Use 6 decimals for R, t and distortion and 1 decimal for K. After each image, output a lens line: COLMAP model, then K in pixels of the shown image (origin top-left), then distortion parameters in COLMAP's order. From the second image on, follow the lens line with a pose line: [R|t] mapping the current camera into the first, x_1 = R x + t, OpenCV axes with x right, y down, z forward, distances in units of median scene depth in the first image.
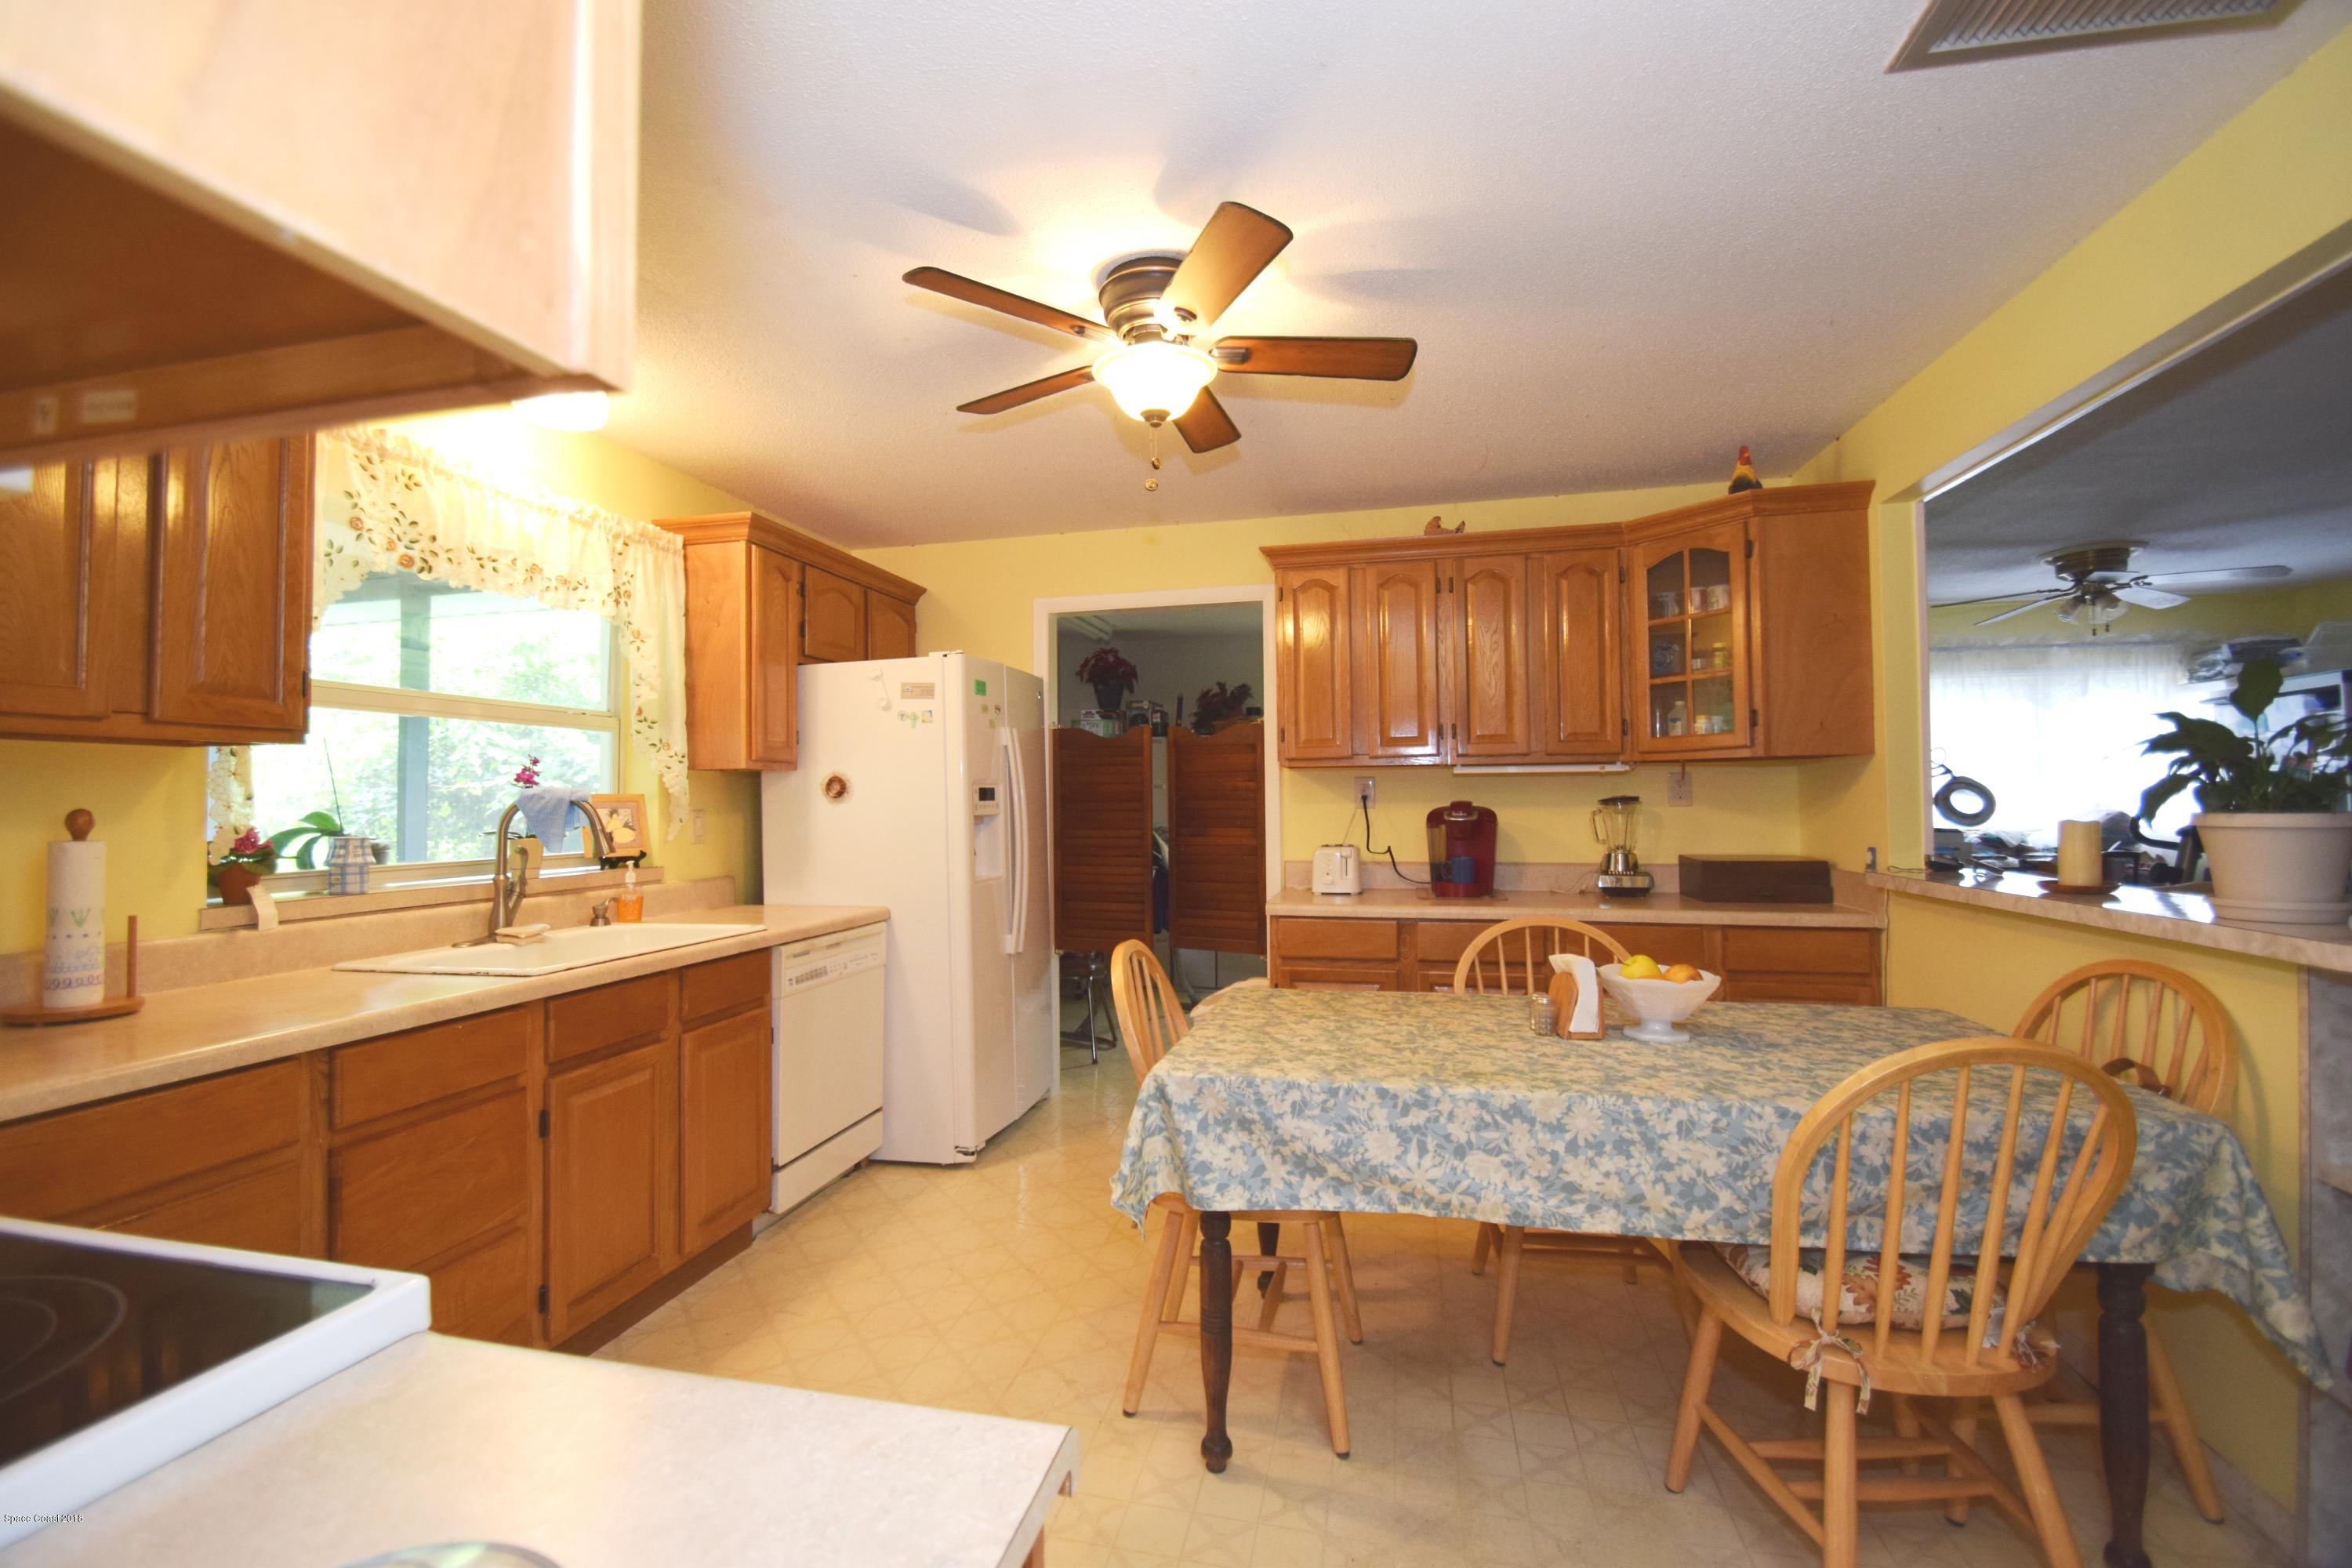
lens RADIAL K [[1037.5, 0, 1165.6], [0, 1037.5, 772.0], [0, 0, 1]] dist [-0.005678, -0.001046]
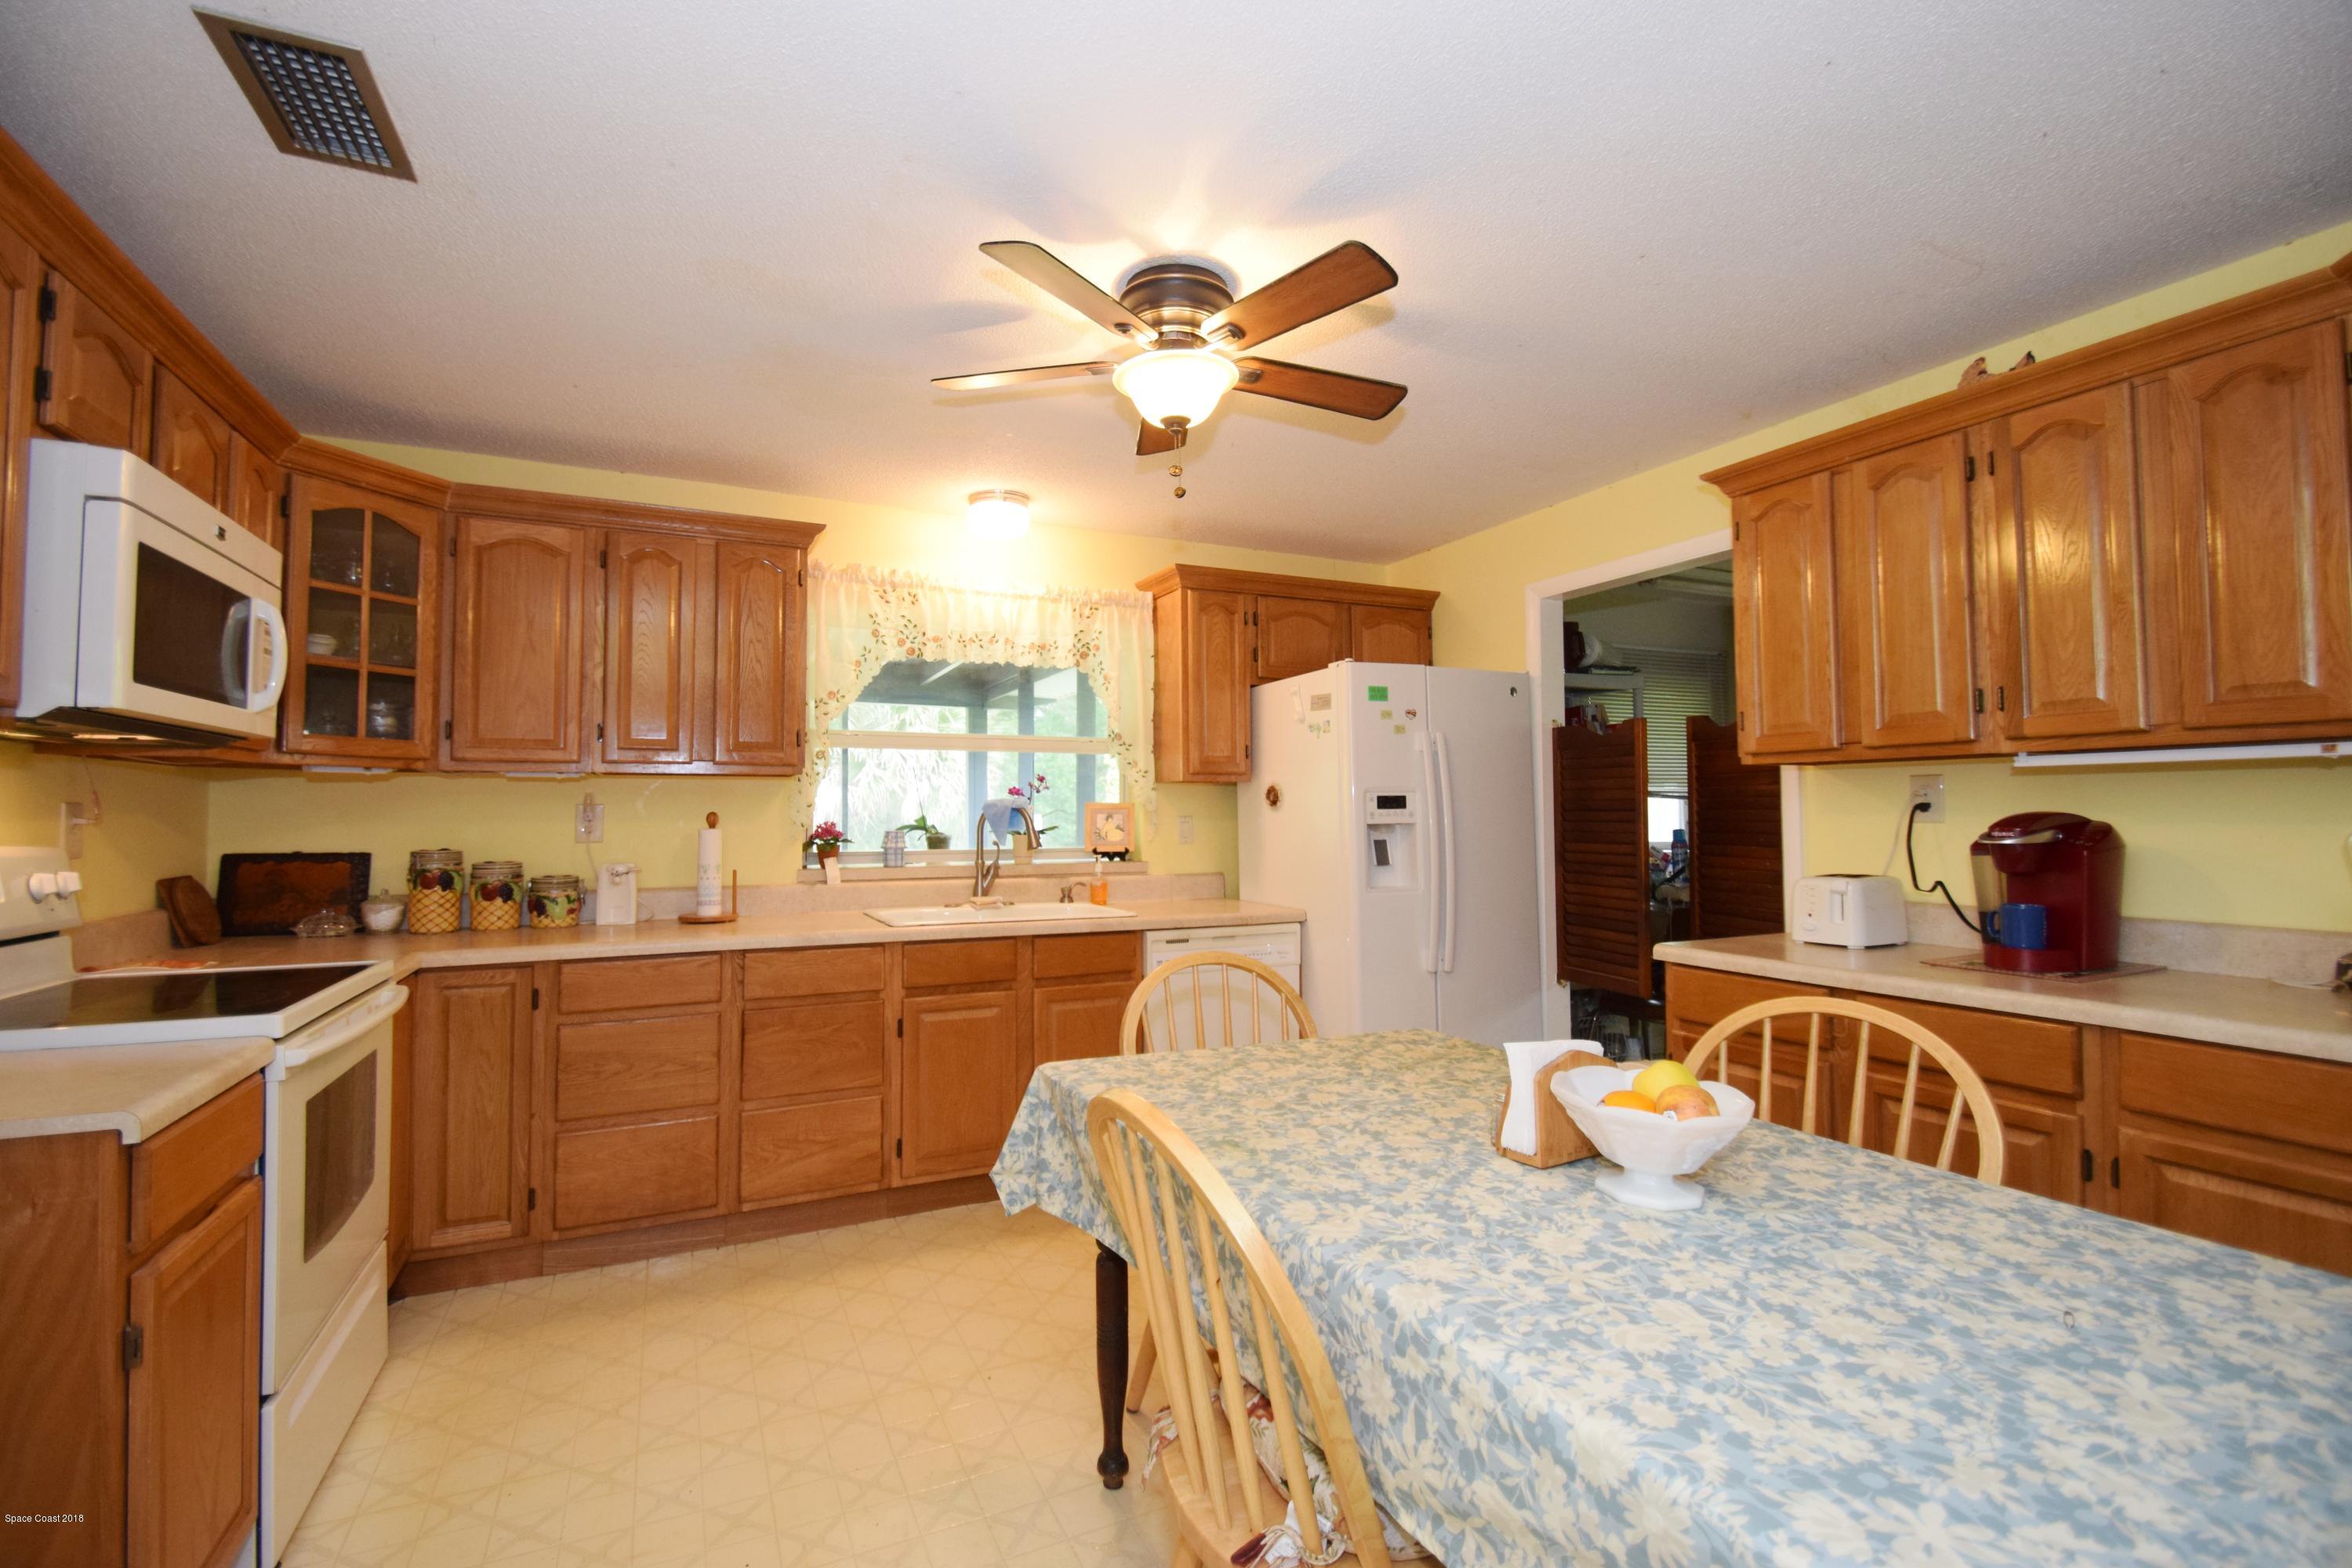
lens RADIAL K [[1037.5, 0, 1152.3], [0, 1037.5, 781.3], [0, 0, 1]] dist [-0.005678, -0.001046]
pose [[0.610383, -0.018485, -0.791891, 0.505343], [0.020012, 0.999768, -0.007913, 0.005552], [0.791854, -0.011017, 0.610611, 0.248815]]
